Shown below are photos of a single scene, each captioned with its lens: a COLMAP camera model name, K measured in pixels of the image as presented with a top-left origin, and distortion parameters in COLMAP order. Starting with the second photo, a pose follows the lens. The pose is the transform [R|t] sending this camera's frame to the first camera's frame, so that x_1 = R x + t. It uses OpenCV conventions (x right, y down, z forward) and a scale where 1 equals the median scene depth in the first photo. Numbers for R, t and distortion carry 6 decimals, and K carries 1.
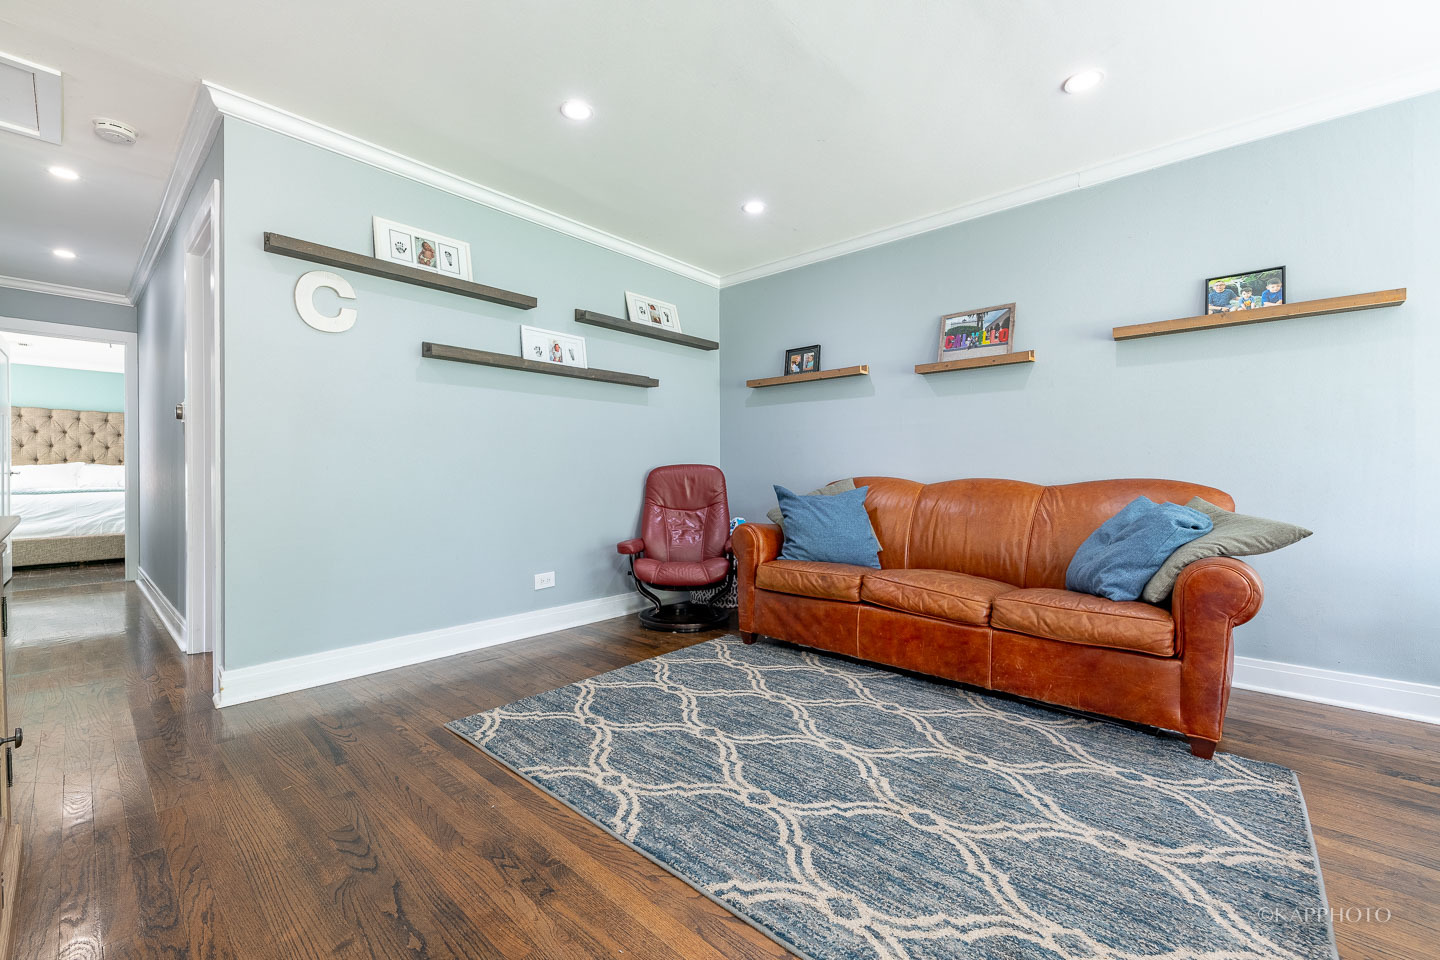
lens RADIAL K [[592.4, 0, 707.1], [0, 592.4, 478.3], [0, 0, 1]] dist [0.004370, -0.002647]
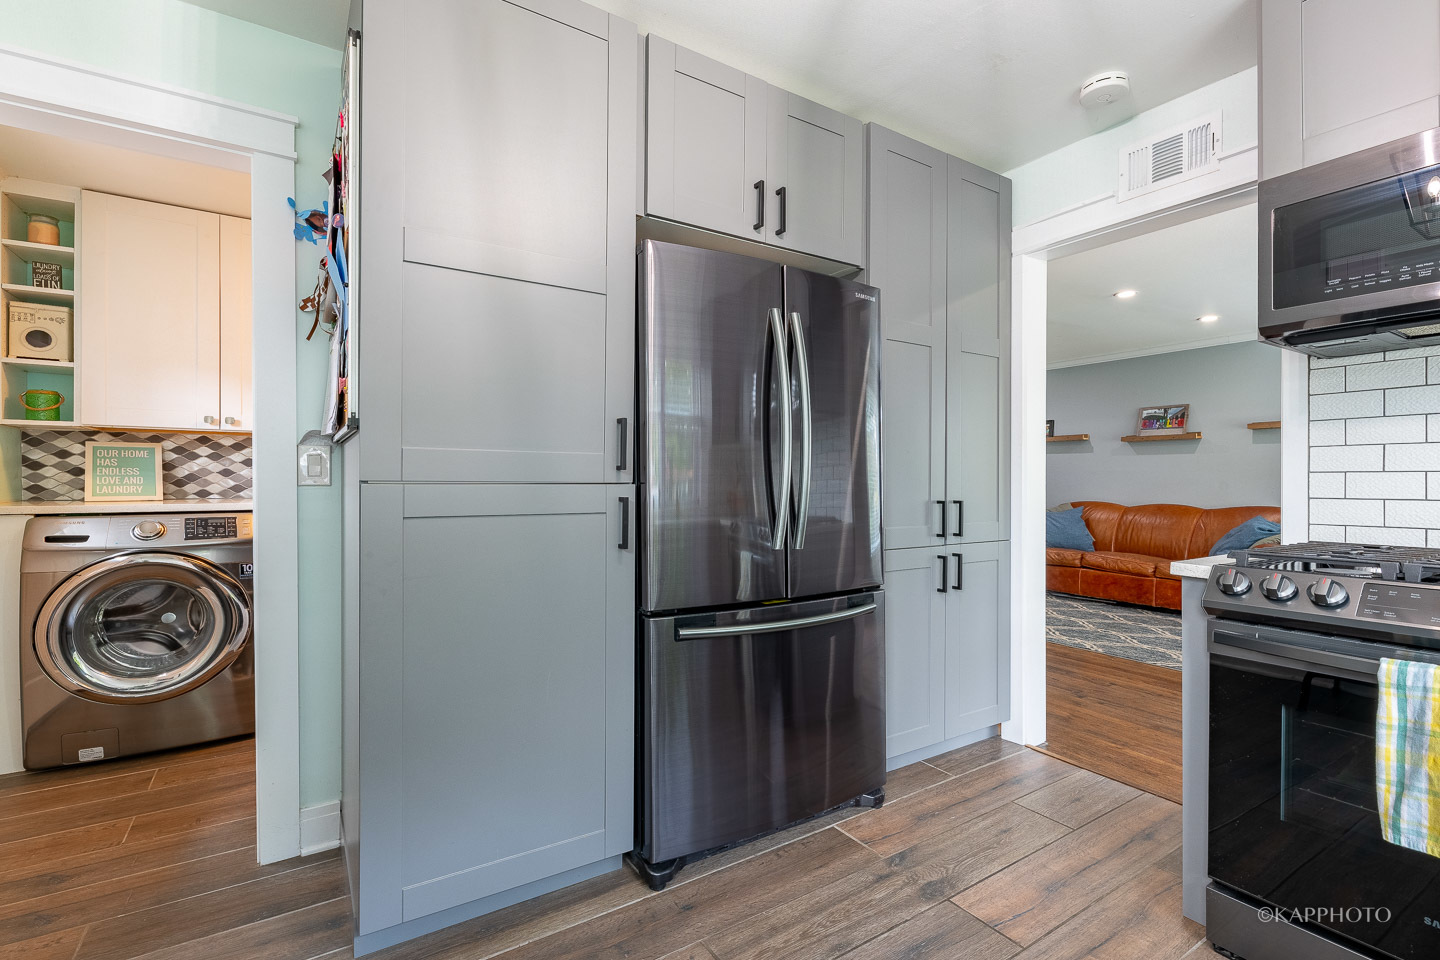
lens RADIAL K [[598.1, 0, 637.2], [0, 598.1, 495.5], [0, 0, 1]] dist [-0.000807, -0.000565]
pose [[0.922845, -0.003365, -0.385158, -0.340216], [0.009778, 0.999844, 0.014693, -0.075022], [0.385049, -0.017326, 0.922734, -1.404505]]
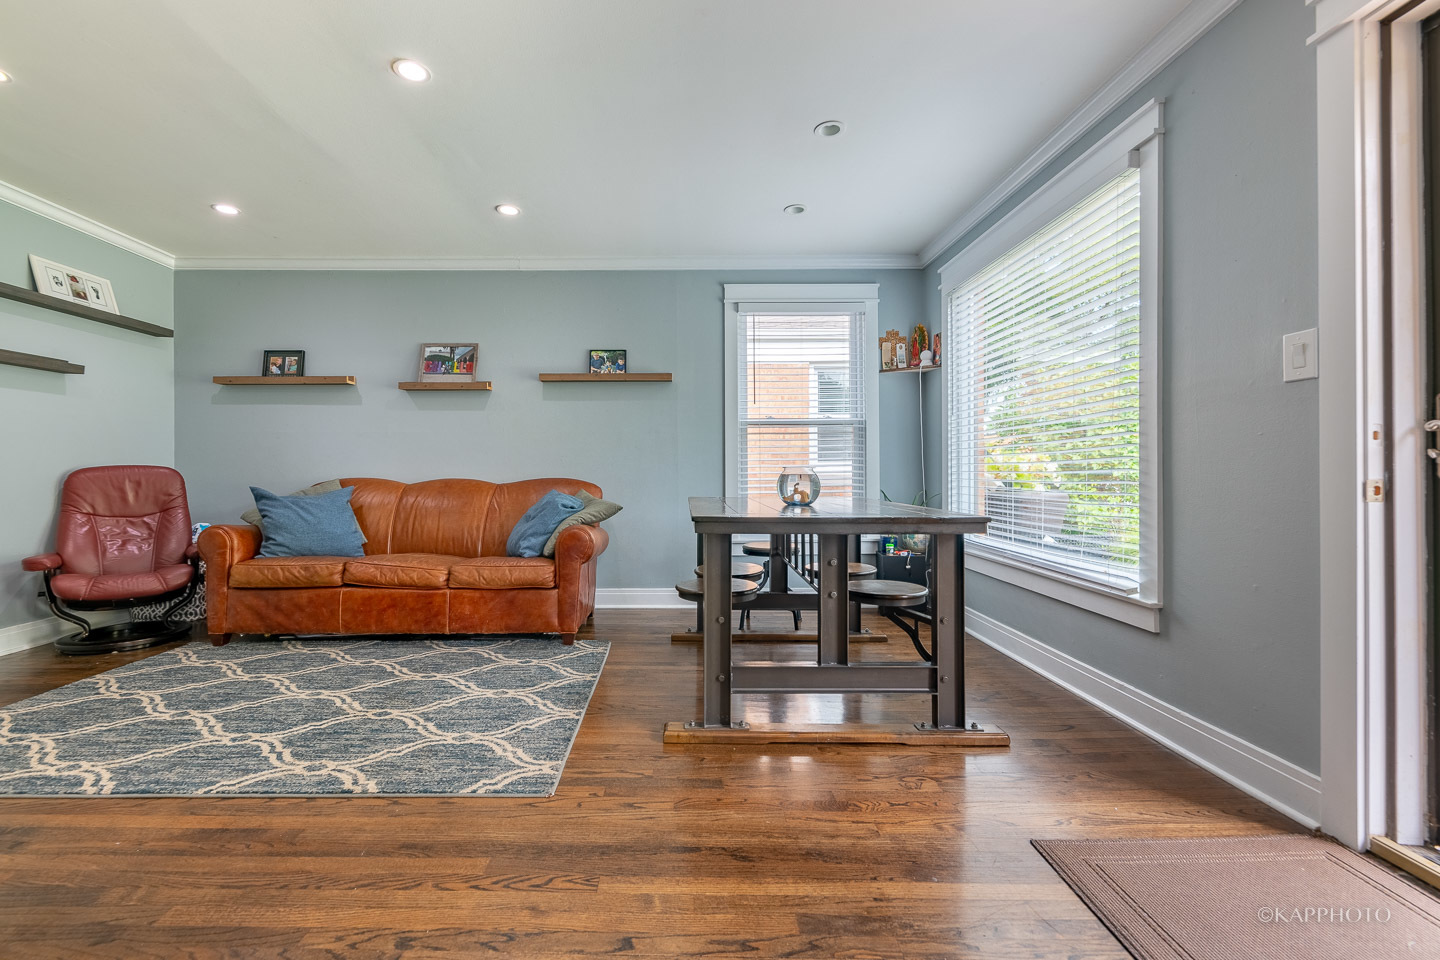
lens RADIAL K [[616.1, 0, 693.3], [0, 616.1, 470.0], [0, 0, 1]] dist [0.007798, -0.003886]
pose [[0.735956, 0.001848, 0.677027, -0.054976], [0.008228, 0.999898, -0.011674, 0.001886], [-0.676979, 0.014162, 0.735866, -0.351586]]
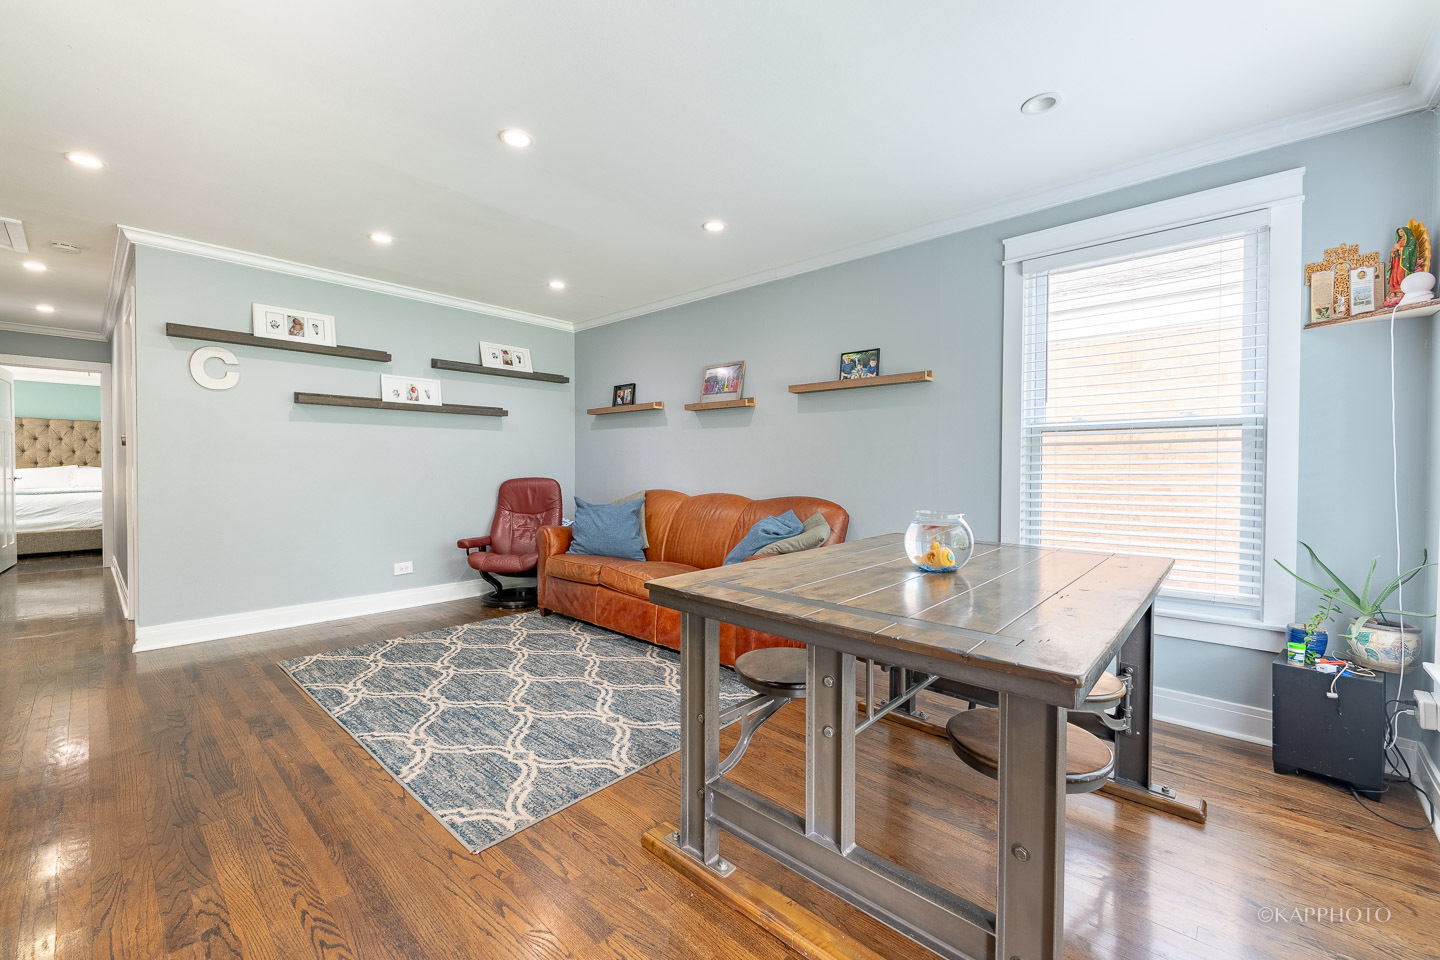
lens RADIAL K [[592.4, 0, 705.7], [0, 592.4, 479.9], [0, 0, 1]] dist [0.004370, -0.002647]
pose [[0.999887, 0.003904, -0.014526, 0.509124], [-0.003670, 0.999864, 0.016059, -0.057596], [0.014586, -0.016004, 0.999766, -0.368109]]
